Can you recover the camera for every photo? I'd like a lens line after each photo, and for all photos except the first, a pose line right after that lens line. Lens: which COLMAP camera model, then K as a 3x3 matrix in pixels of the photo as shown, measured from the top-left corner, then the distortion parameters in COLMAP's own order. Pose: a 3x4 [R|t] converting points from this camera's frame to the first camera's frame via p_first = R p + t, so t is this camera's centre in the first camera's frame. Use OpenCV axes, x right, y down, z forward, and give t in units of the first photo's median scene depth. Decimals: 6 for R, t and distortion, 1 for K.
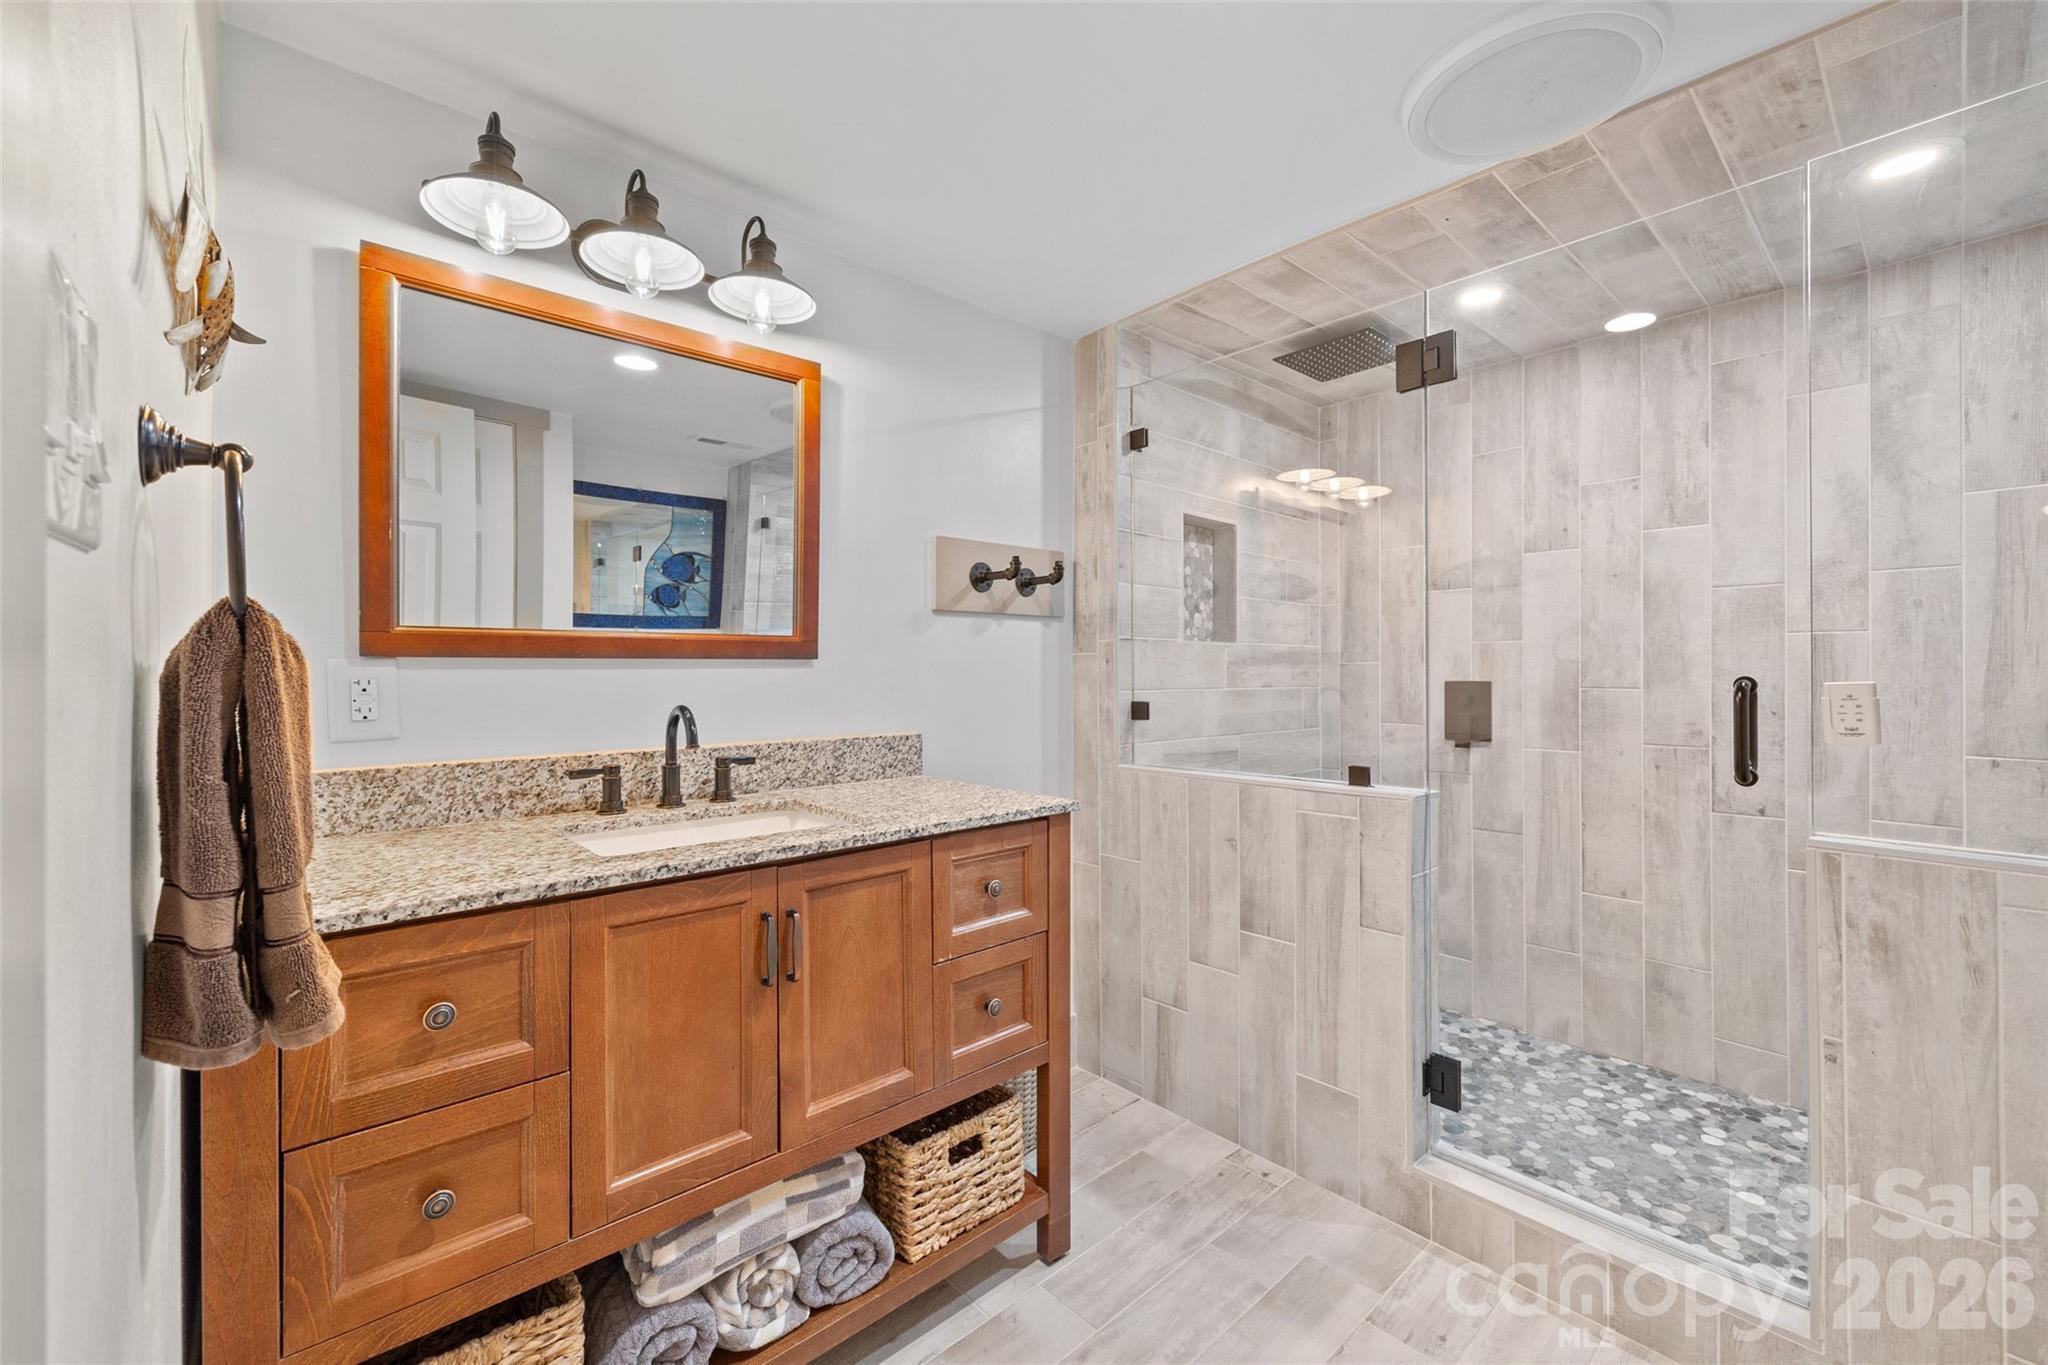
lens RADIAL K [[824.9, 0, 1026.0], [0, 824.9, 675.5], [0, 0, 1]] dist [-0.002913, 0.000131]
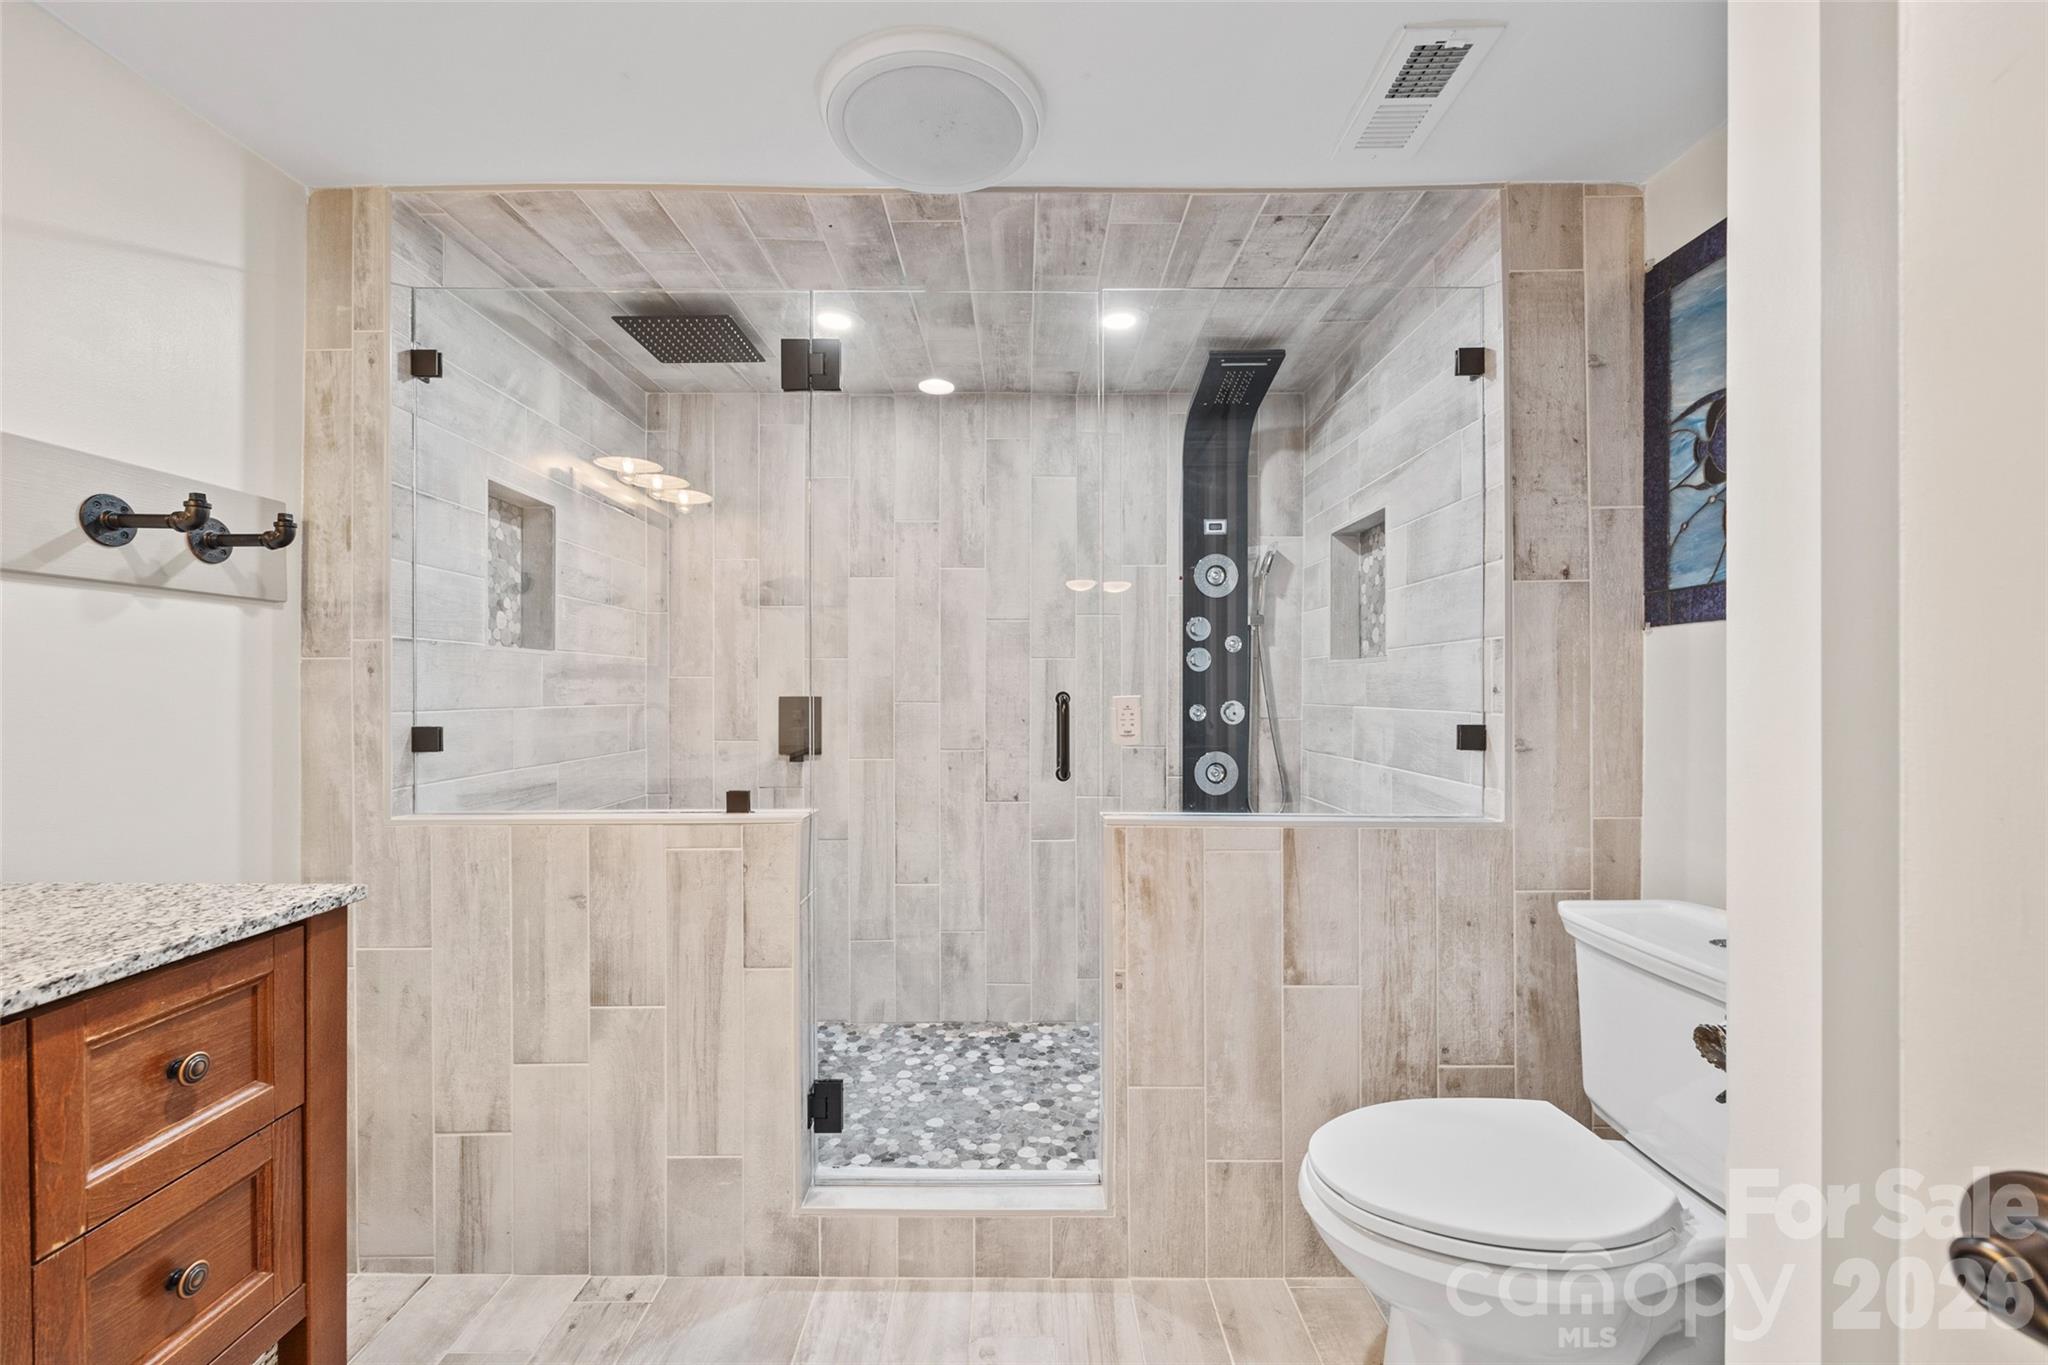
lens RADIAL K [[824.9, 0, 1020.2], [0, 824.9, 691.4], [0, 0, 1]] dist [-0.002913, 0.000131]
pose [[0.671889, -0.000131, 0.740651, -0.051316], [-0.000022, 1.000000, 0.000197, 0.000333], [-0.740651, -0.000149, 0.671889, 0.140604]]
